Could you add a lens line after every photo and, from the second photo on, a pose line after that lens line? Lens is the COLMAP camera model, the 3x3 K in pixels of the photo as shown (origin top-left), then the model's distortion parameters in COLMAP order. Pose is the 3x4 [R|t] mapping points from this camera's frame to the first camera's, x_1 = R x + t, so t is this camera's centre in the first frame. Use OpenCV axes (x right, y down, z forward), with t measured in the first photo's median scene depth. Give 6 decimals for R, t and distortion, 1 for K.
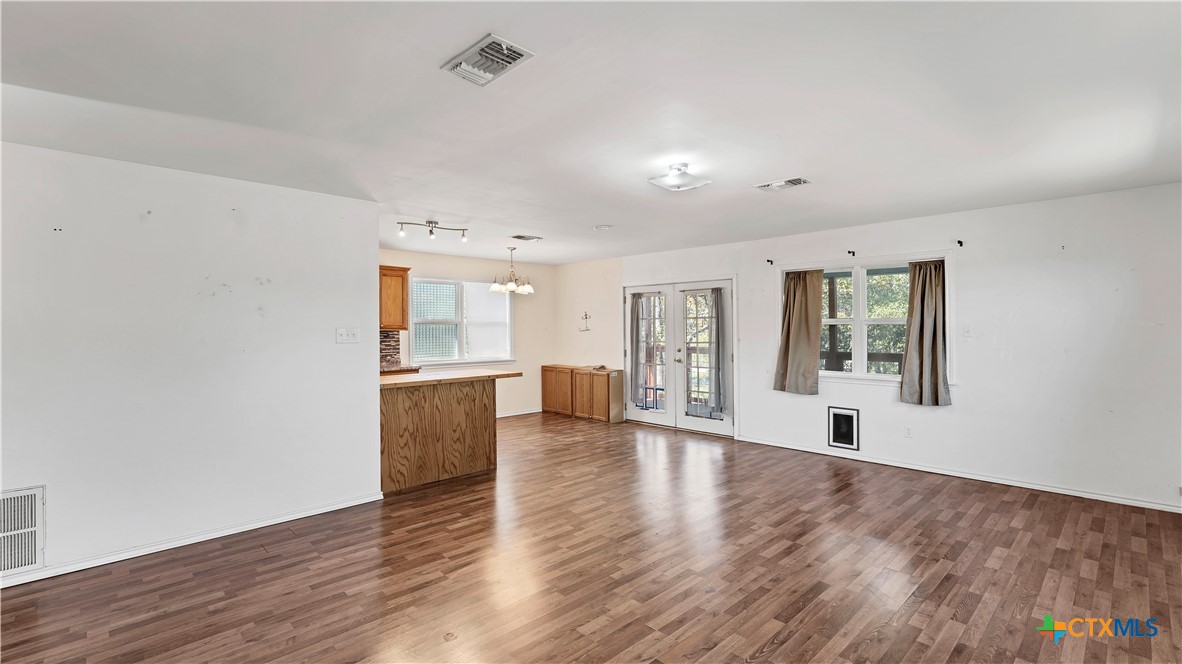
lens RADIAL K [[518.0, 0, 586.5], [0, 518.0, 323.3], [0, 0, 1]] dist [-0.000310, 0.000081]
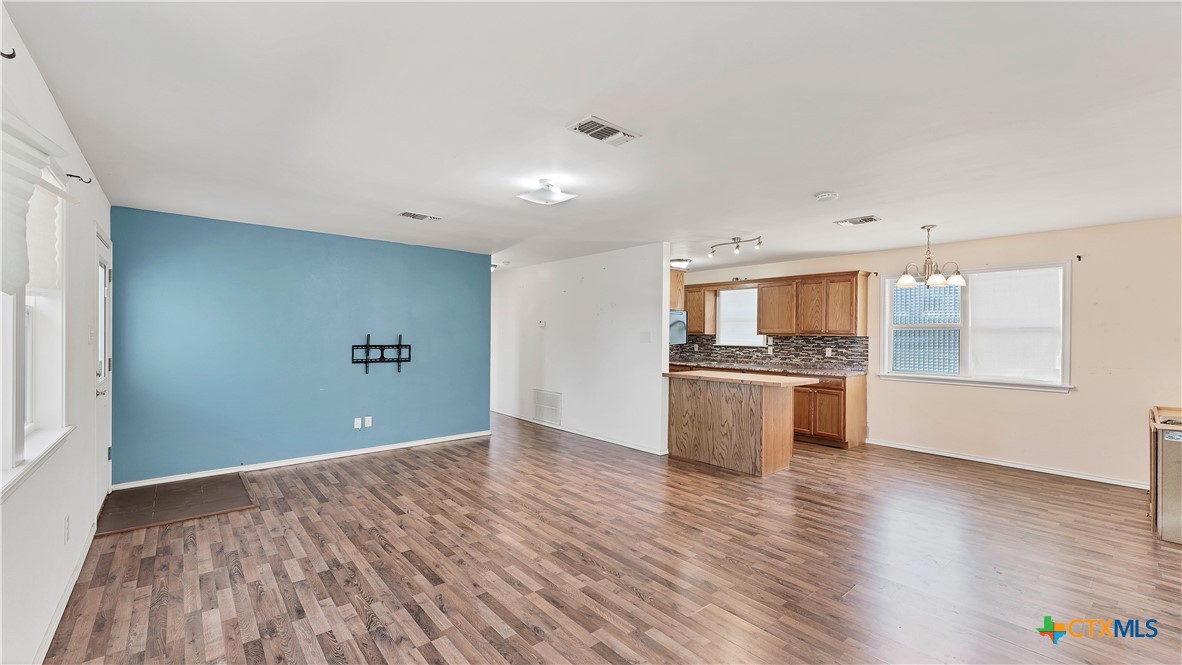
lens RADIAL K [[486.5, 0, 591.0], [0, 486.5, 332.5], [0, 0, 1]] dist [0.000478, 0.000088]
pose [[-0.054025, 0.004151, -0.998531, 0.806100], [0.000867, 0.999991, 0.004110, 0.003792], [0.998539, -0.000643, -0.054028, 0.780281]]
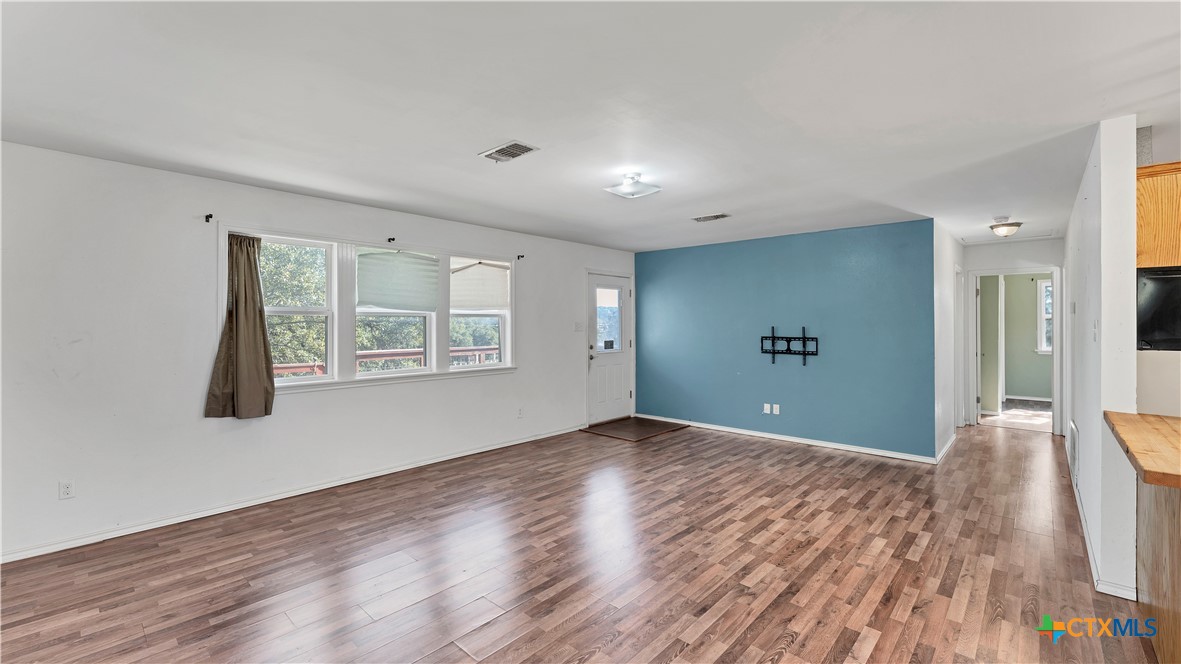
lens RADIAL K [[485.1, 0, 588.6], [0, 485.1, 322.6], [0, 0, 1]] dist [0.000245, 0.000148]
pose [[-0.997736, 0.005099, -0.067066, 0.233598], [0.005747, 0.999939, -0.009476, 0.011181], [0.067014, -0.009840, -0.997704, 1.369925]]
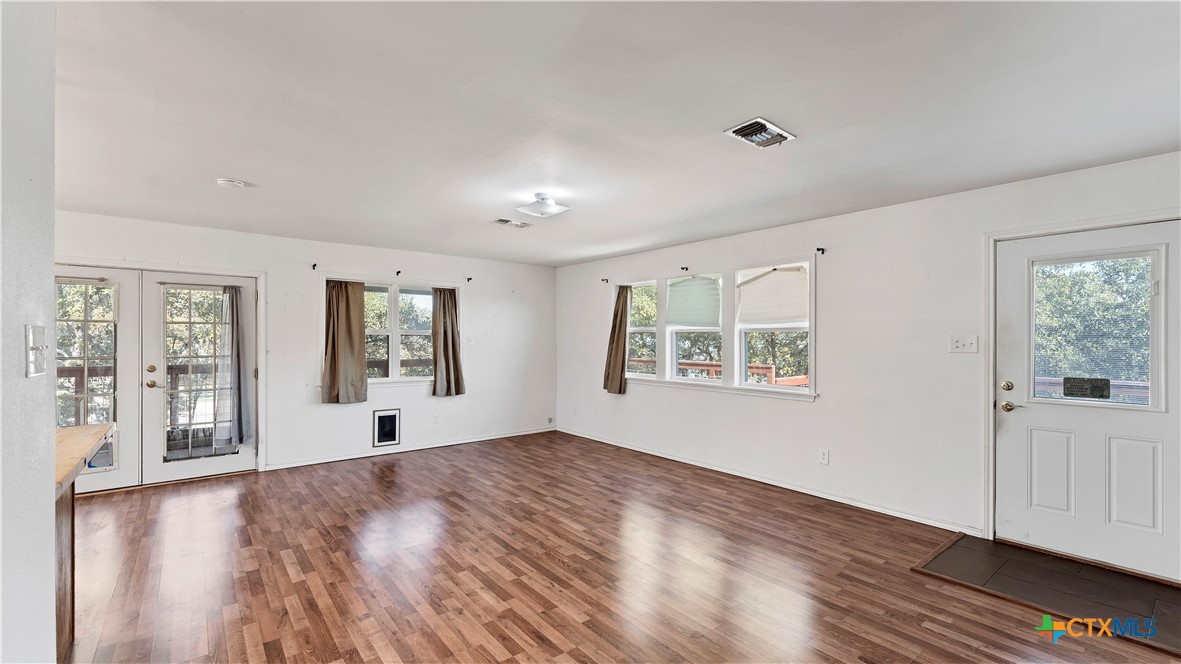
lens RADIAL K [[500.4, 0, 584.2], [0, 500.4, 338.7], [0, 0, 1]] dist [-0.001071, -0.000139]
pose [[0.086798, 0.004979, 0.996213, -0.617254], [-0.012960, 0.999909, -0.003868, 0.010490], [-0.996142, -0.012575, 0.086855, 0.551191]]
